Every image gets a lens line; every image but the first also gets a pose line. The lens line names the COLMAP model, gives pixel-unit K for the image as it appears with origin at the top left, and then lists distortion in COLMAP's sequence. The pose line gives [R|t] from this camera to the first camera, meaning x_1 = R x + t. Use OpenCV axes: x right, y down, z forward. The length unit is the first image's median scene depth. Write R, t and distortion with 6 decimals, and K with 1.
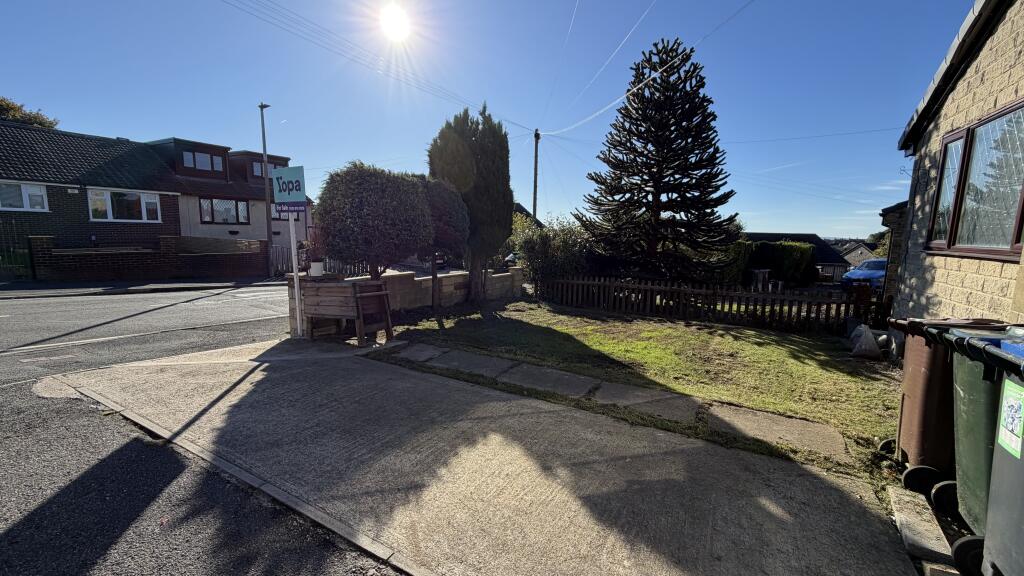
lens RADIAL K [[410.3, 0, 509.8], [0, 410.3, 289.3], [0, 0, 1]] dist [-0.000572, 0.000074]
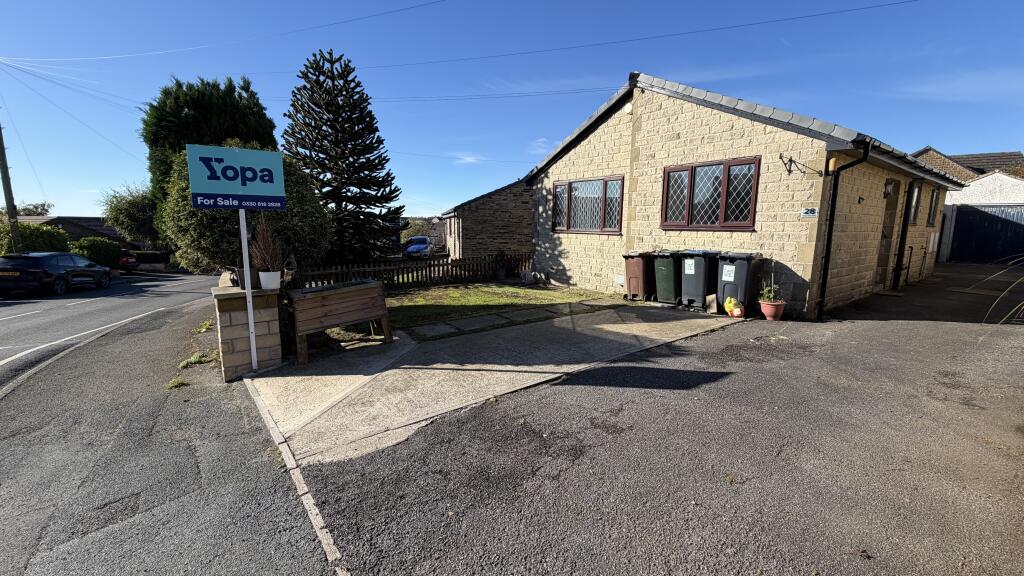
lens RADIAL K [[410.3, 0, 509.8], [0, 410.3, 289.3], [0, 0, 1]] dist [-0.000572, 0.000074]
pose [[0.396796, -0.162237, 0.903456, -1.205372], [0.125010, 0.984637, 0.121911, -0.083166], [-0.909355, 0.064568, 0.410981, 0.291722]]
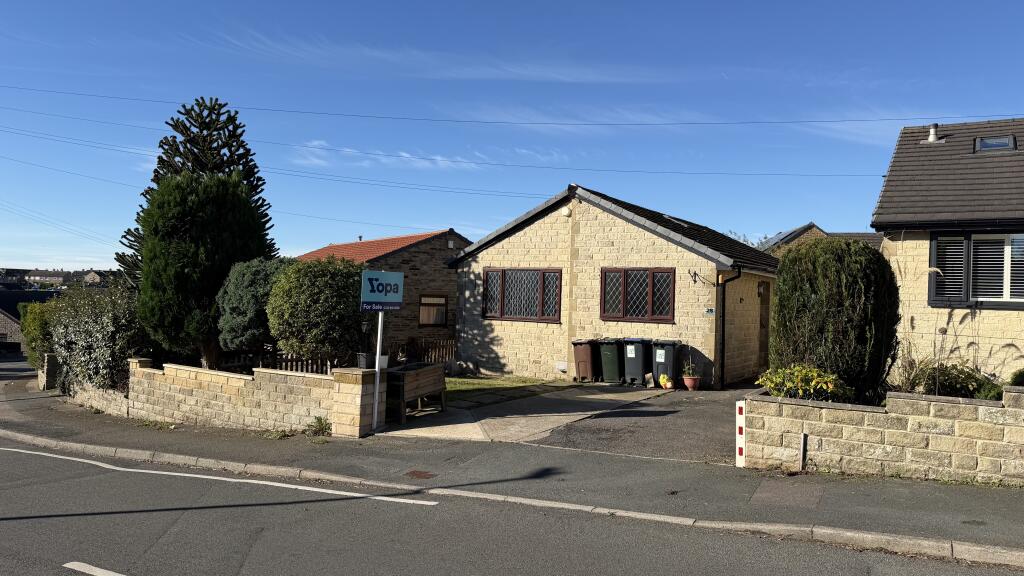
lens RADIAL K [[721.5, 0, 512.0], [0, 721.5, 288.0], [0, 0, 1]] dist [0.112605, 0.000201]
pose [[0.042040, -0.012477, 0.999038, -2.821457], [0.106316, 0.994301, 0.007944, -0.262412], [-0.993443, 0.105880, 0.043127, 0.654817]]
